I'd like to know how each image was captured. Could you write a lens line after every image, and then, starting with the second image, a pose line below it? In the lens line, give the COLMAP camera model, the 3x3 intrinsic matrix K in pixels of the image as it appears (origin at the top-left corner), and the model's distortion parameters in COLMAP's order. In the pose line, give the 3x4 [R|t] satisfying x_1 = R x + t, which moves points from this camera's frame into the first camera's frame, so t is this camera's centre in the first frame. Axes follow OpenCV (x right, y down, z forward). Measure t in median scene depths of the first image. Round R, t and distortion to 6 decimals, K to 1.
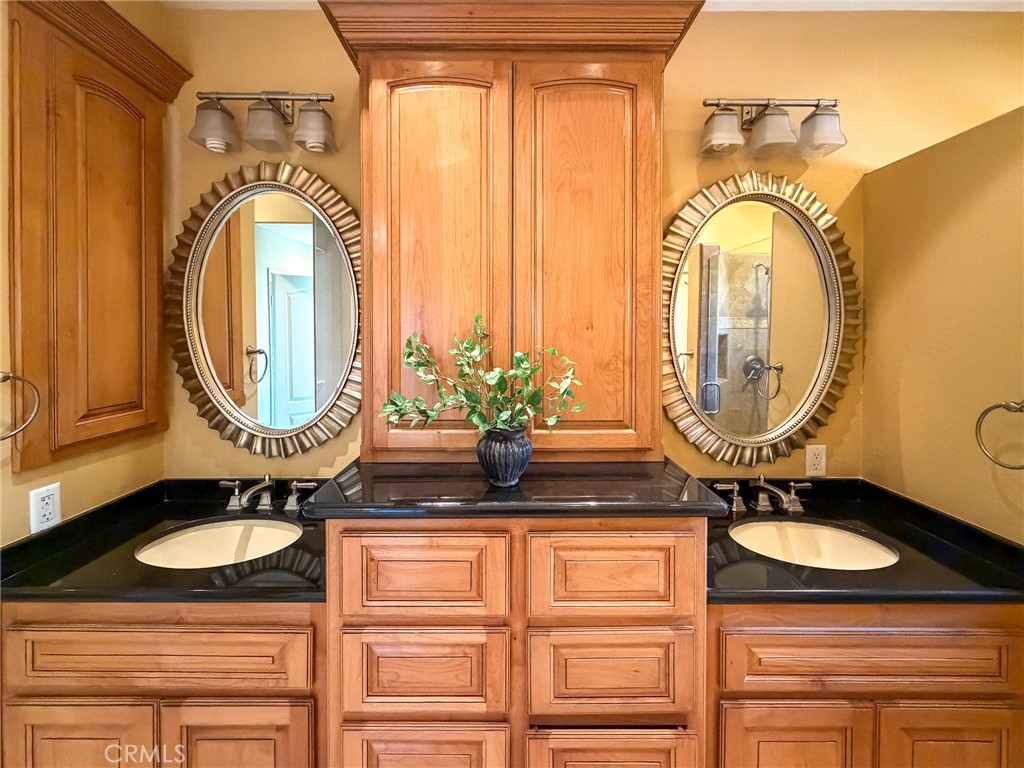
lens RADIAL K [[429.9, 0, 503.7], [0, 429.9, 337.5], [0, 0, 1]] dist [-0.002552, 0.000028]
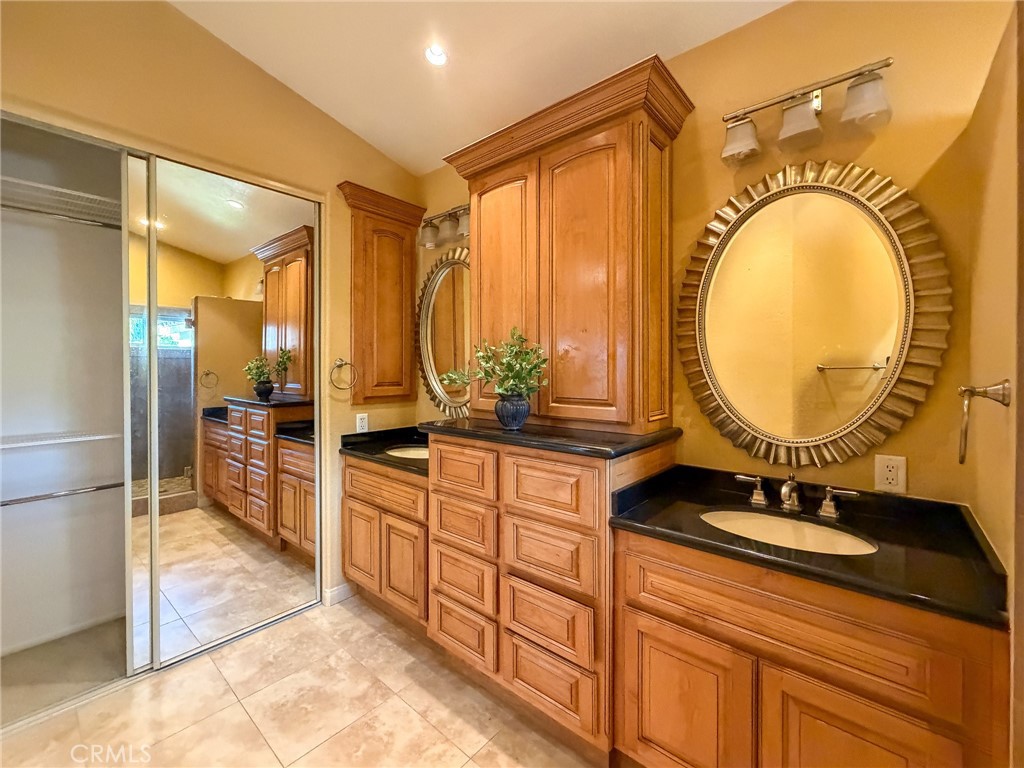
lens RADIAL K [[425.9, 0, 507.5], [0, 425.9, 368.6], [0, 0, 1]] dist [0.000733, 0.000169]
pose [[0.756659, -0.002173, -0.653806, 0.919229], [-0.002430, 0.999978, -0.006136, 0.108080], [0.653805, 0.006231, 0.756637, -0.195526]]
